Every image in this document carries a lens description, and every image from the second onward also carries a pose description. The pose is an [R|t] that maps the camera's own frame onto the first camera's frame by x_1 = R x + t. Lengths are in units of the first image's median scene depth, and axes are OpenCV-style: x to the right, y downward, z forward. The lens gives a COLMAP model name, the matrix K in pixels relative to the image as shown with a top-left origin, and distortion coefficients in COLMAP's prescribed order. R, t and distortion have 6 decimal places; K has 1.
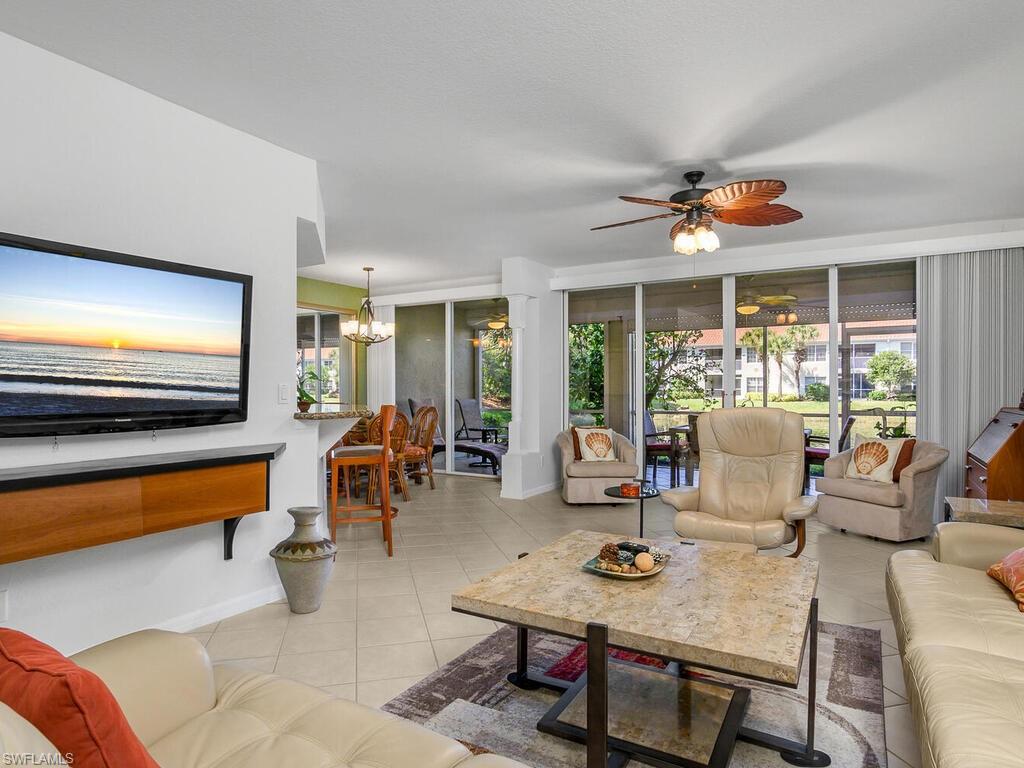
lens RADIAL K [[581.6, 0, 512.0], [0, 581.6, 384.0], [0, 0, 1]] dist [-0.016347, 0.000271]
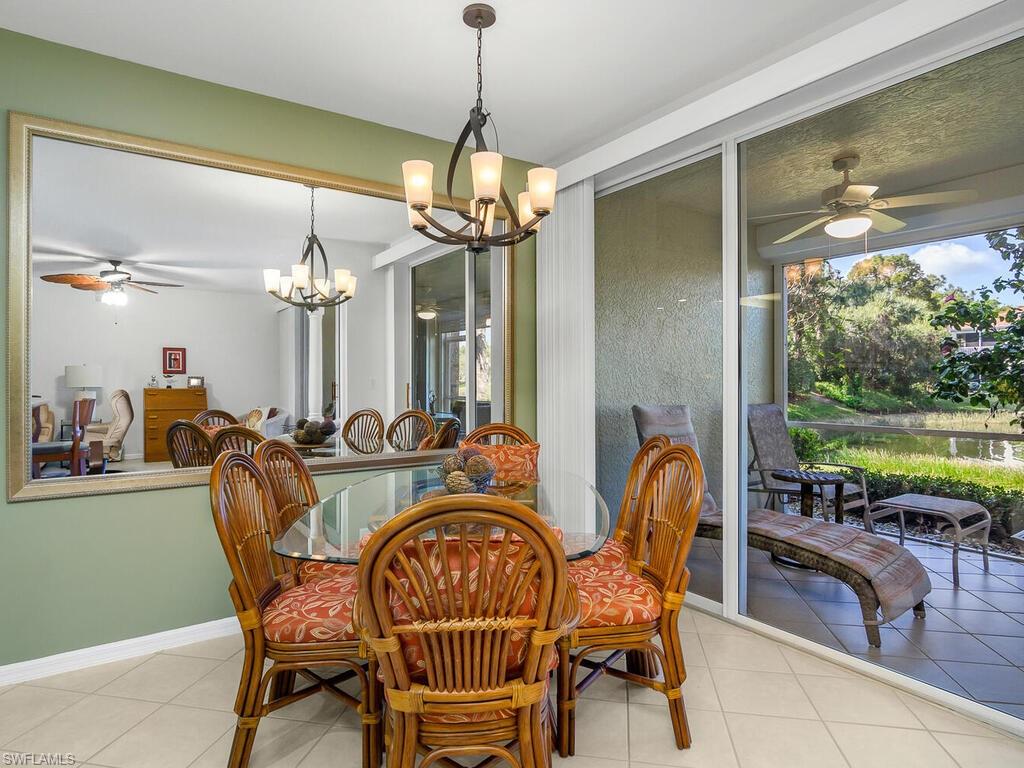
lens RADIAL K [[581.6, 0, 512.0], [0, 581.6, 384.0], [0, 0, 1]] dist [-0.016347, 0.000271]
pose [[0.904588, 0.006979, -0.426230, -0.100111], [-0.005051, 0.999971, 0.005653, 0.009524], [0.426257, -0.002960, 0.904597, 0.775799]]
